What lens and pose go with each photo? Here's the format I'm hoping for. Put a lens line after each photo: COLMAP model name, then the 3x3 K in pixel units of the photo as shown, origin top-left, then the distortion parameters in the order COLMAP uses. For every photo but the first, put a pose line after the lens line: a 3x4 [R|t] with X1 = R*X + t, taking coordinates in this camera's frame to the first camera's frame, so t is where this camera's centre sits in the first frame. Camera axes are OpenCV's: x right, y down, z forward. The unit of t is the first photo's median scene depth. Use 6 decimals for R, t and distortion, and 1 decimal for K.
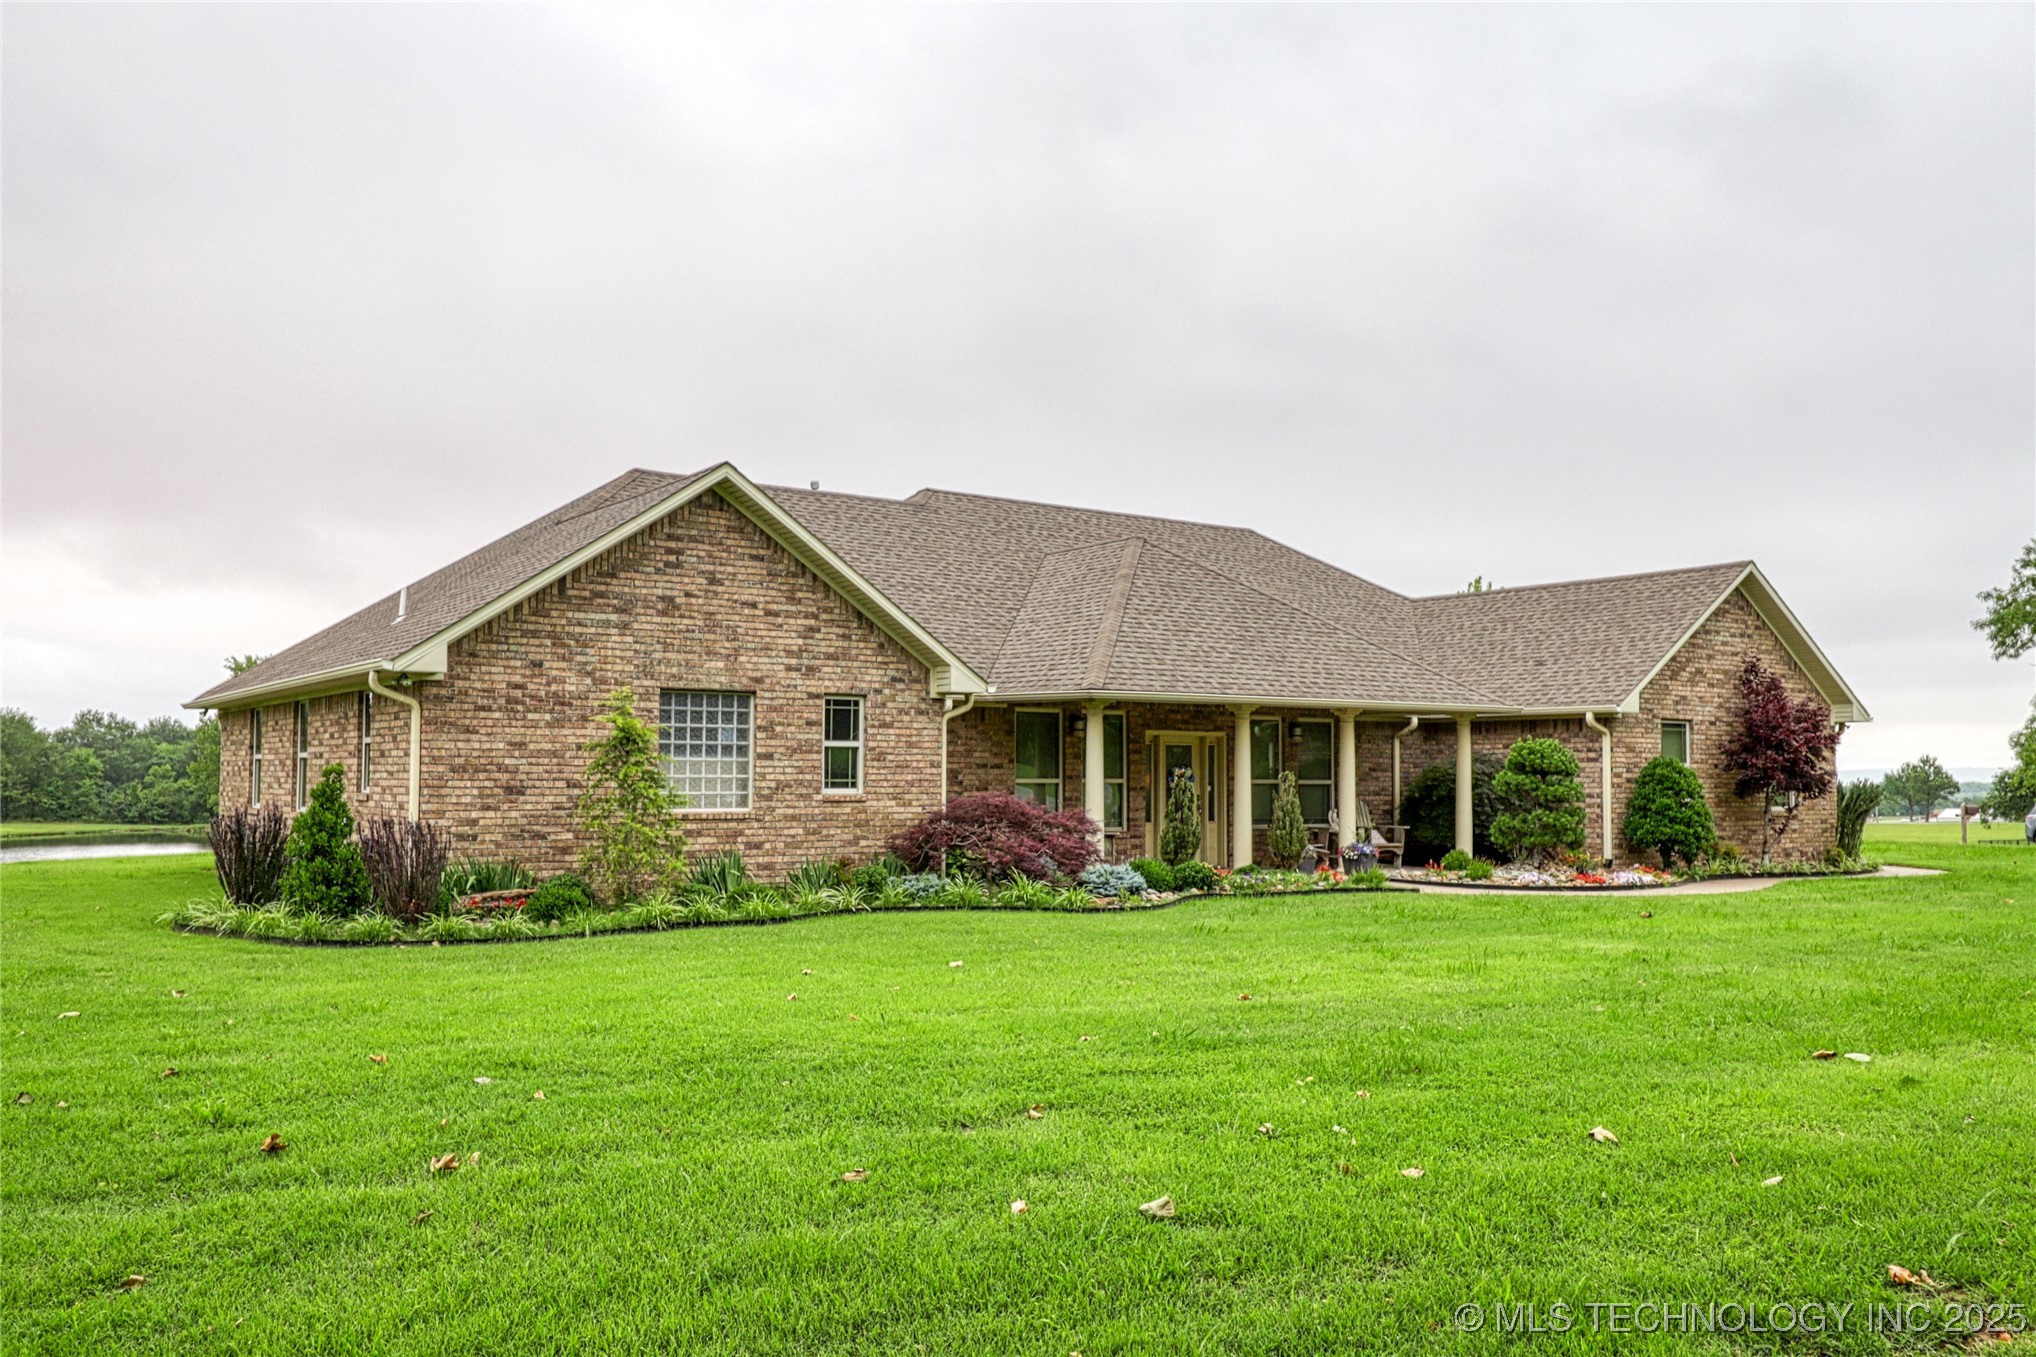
lens RADIAL K [[1684.4, 0, 1017.9], [0, 1684.4, 686.8], [0, 0, 1]] dist [0.006014, 0.005161]
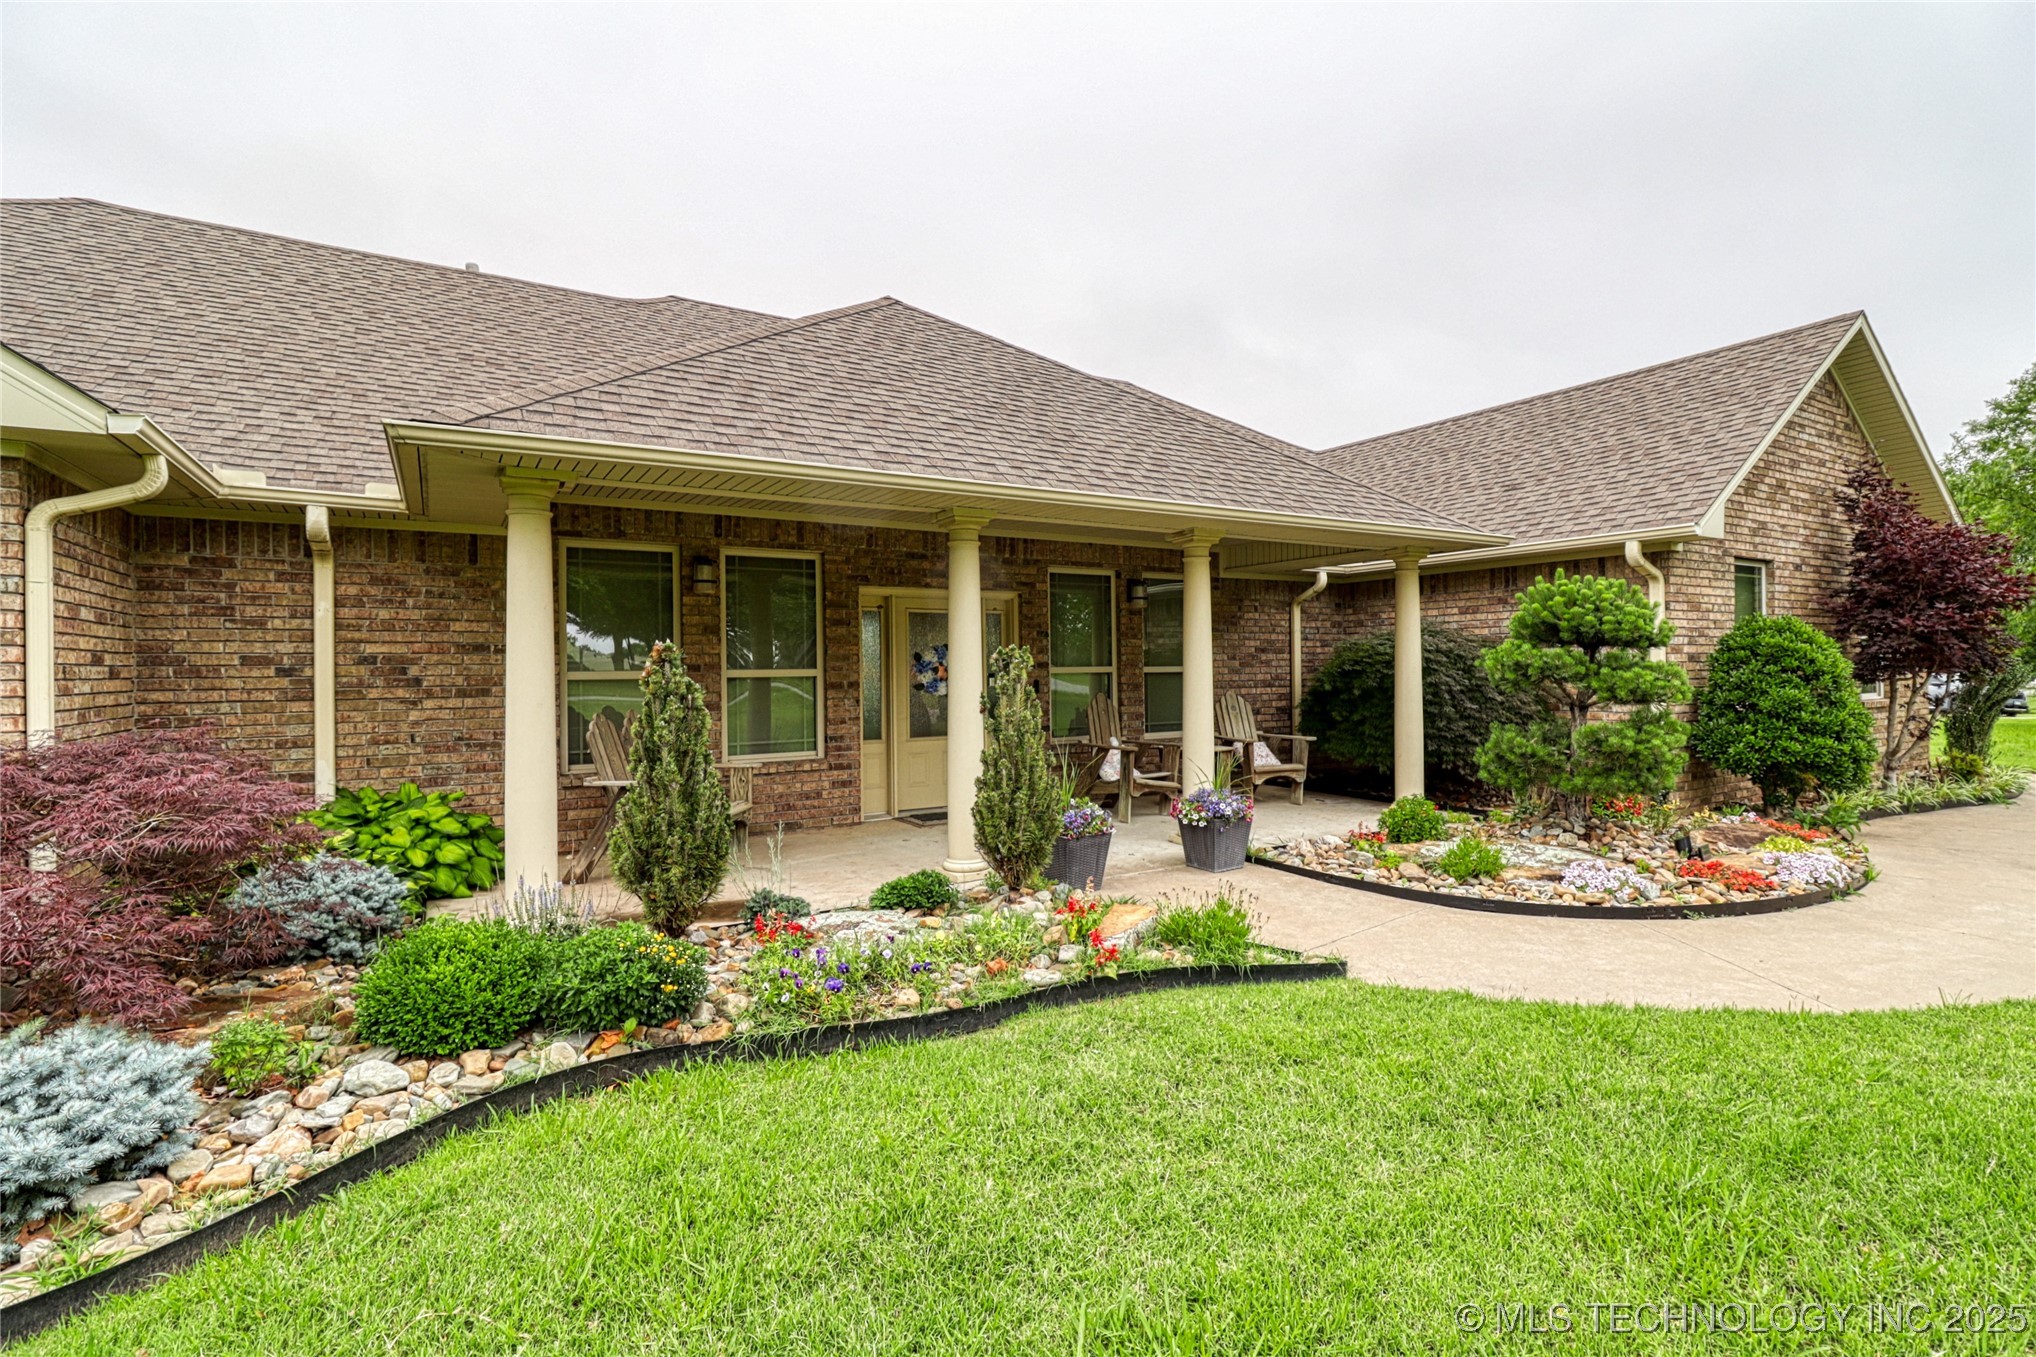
lens RADIAL K [[948.1, 0, 1020.1], [0, 948.1, 672.6], [0, 0, 1]] dist [0.002610, 0.000256]
pose [[0.997222, -0.016204, -0.072706, 0.147980], [0.020236, 0.998278, 0.055062, 0.036906], [0.071688, -0.056381, 0.995832, 0.639185]]
